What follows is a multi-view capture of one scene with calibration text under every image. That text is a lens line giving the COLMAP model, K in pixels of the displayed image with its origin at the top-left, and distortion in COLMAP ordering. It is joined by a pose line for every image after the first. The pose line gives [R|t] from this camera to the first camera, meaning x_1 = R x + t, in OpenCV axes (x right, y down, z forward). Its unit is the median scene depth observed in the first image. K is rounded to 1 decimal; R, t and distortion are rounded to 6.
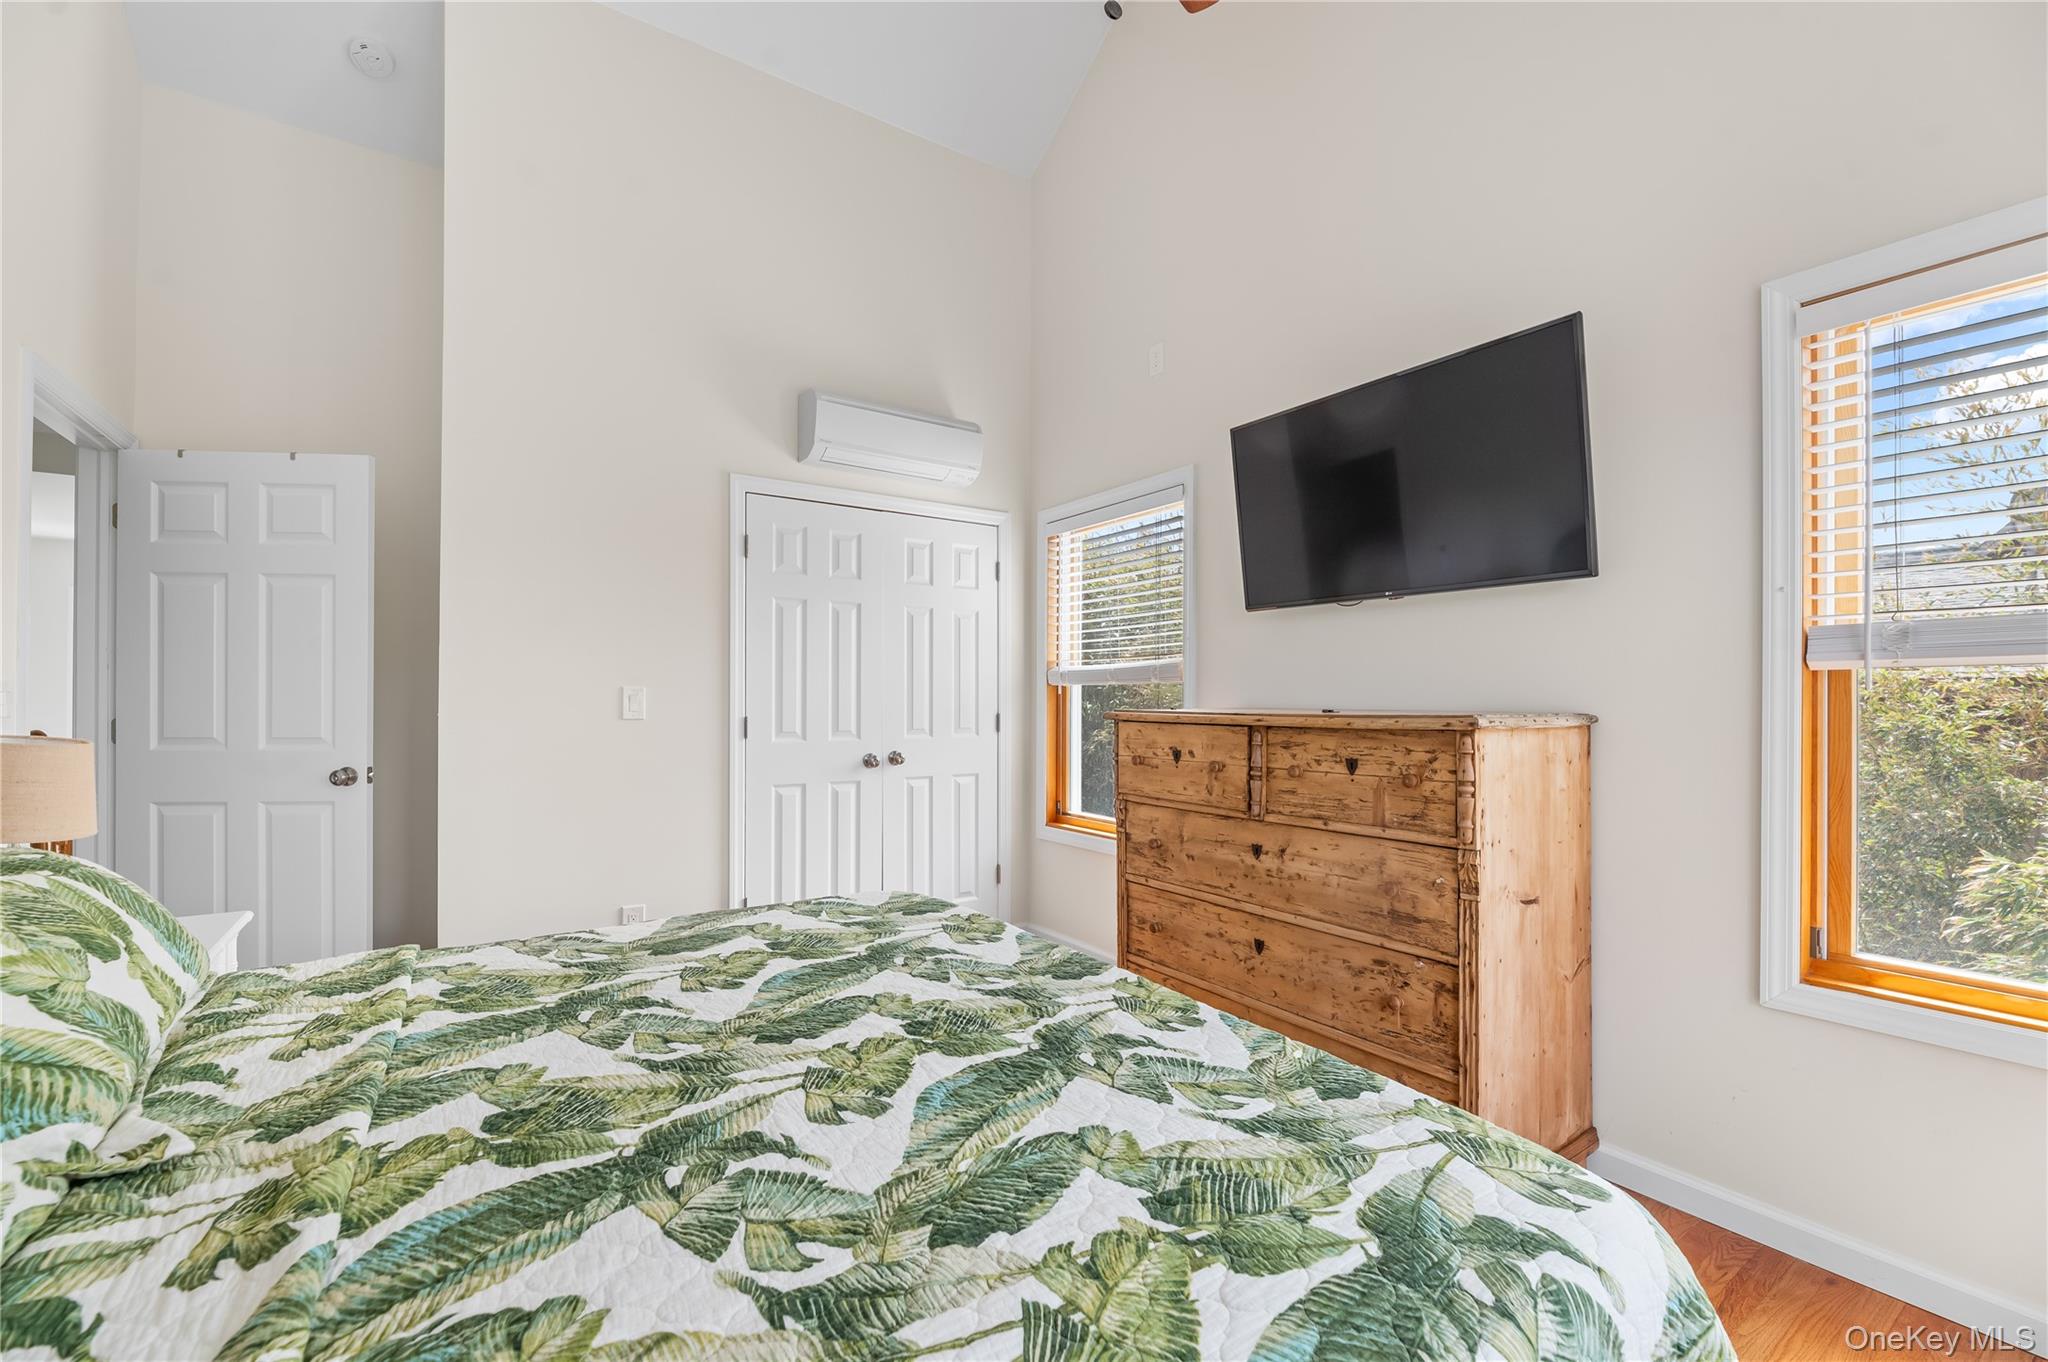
lens RADIAL K [[848.6, 0, 1052.7], [0, 848.6, 696.0], [0, 0, 1]] dist [-0.002473, -0.000345]
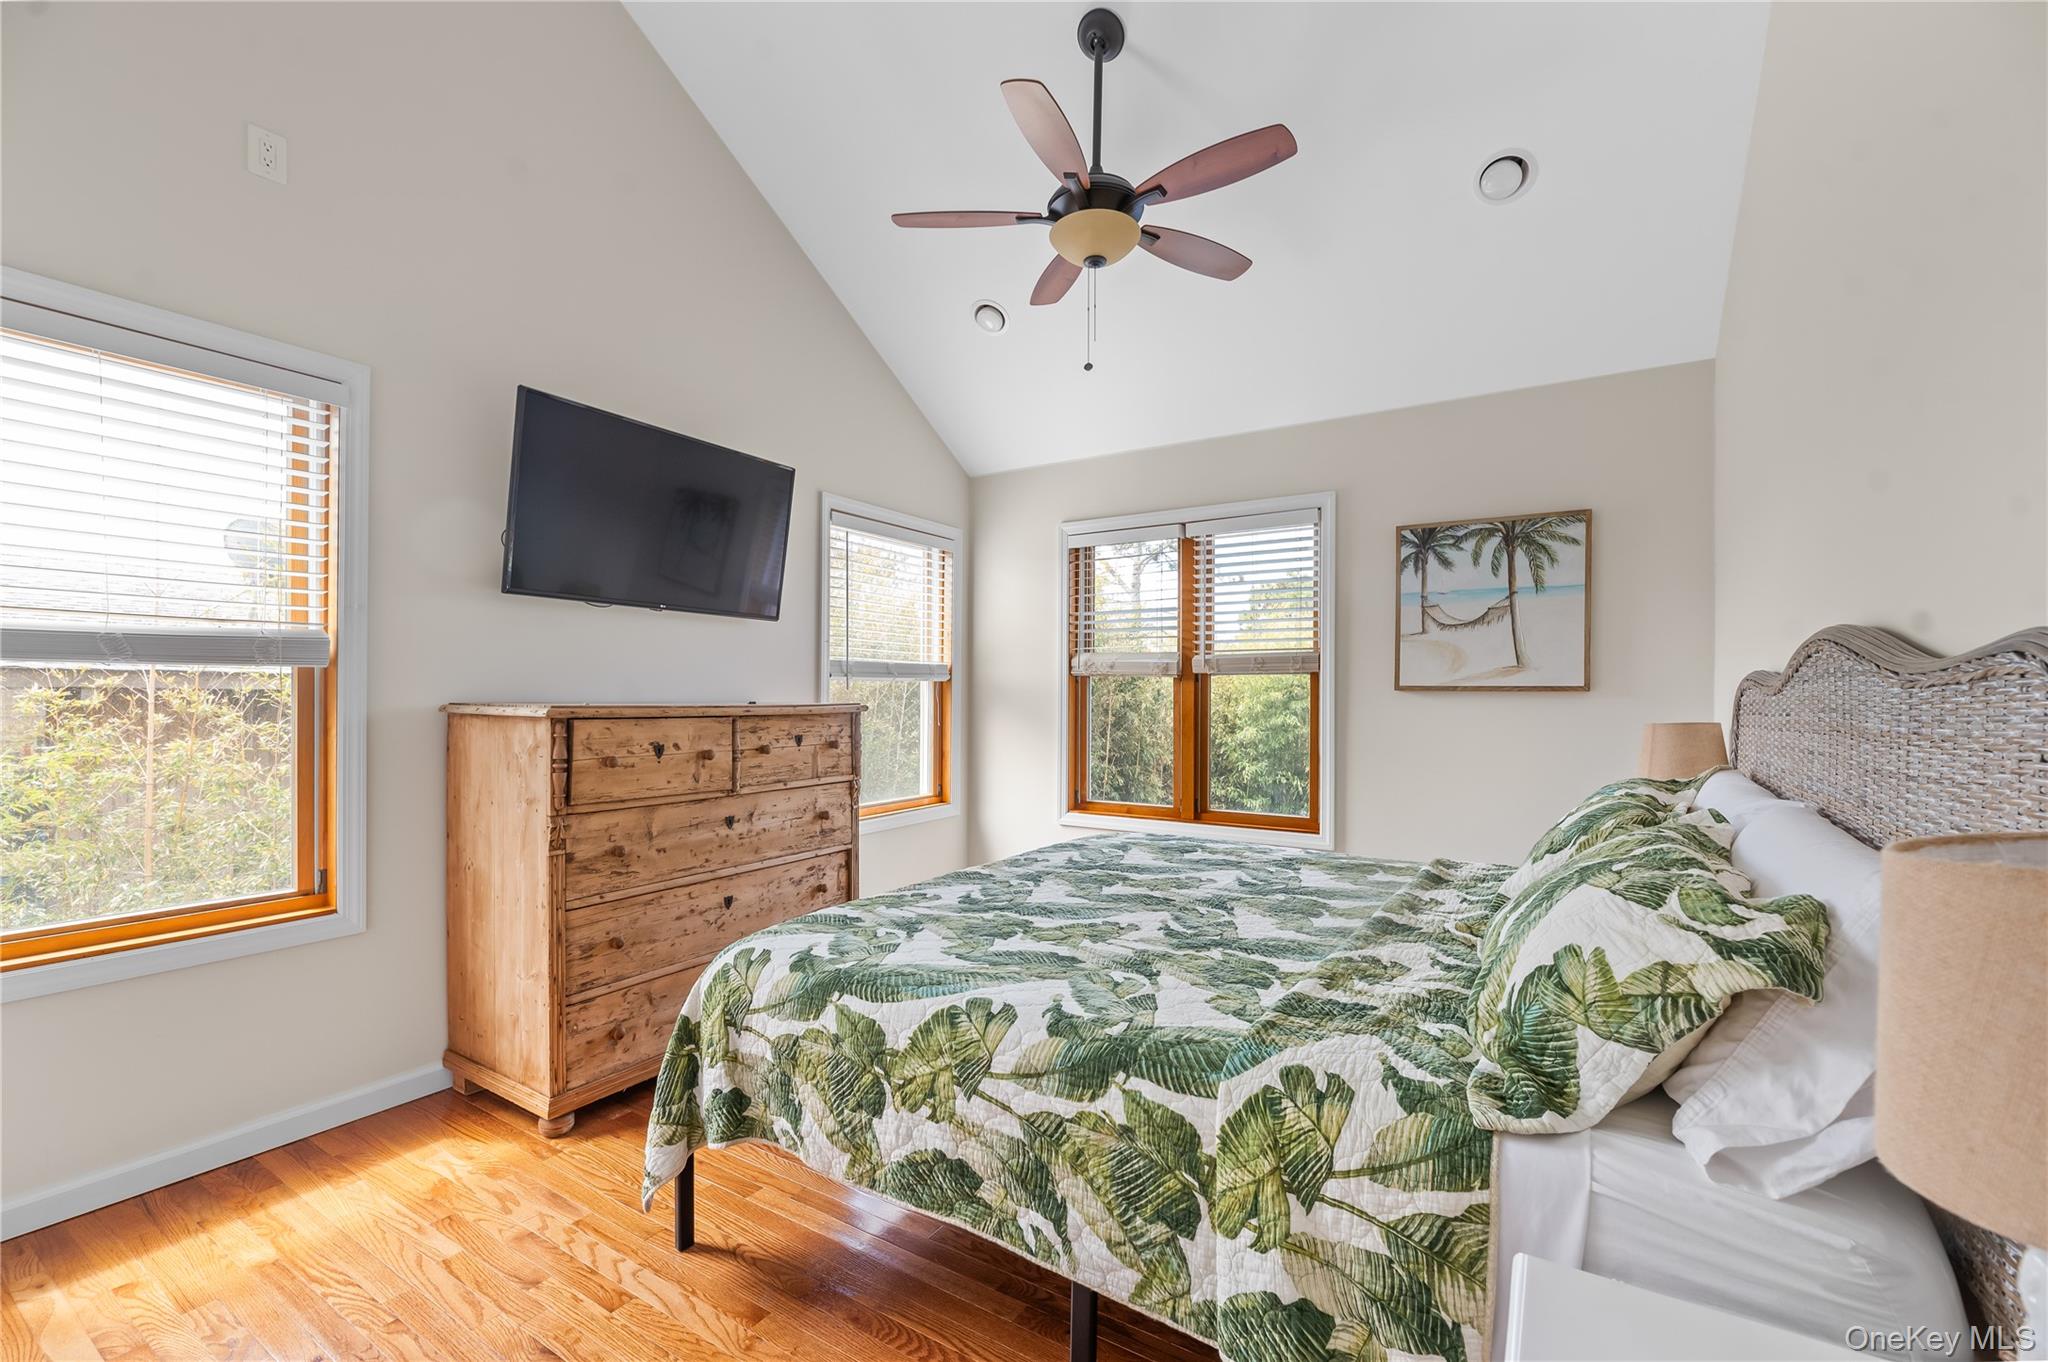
lens RADIAL K [[848.6, 0, 1052.7], [0, 848.6, 696.0], [0, 0, 1]] dist [-0.002473, -0.000345]
pose [[-0.403934, 0.001989, 0.914786, -1.032079], [-0.002769, 0.999990, -0.003398, 0.009932], [-0.914784, -0.003906, -0.403925, 1.075104]]
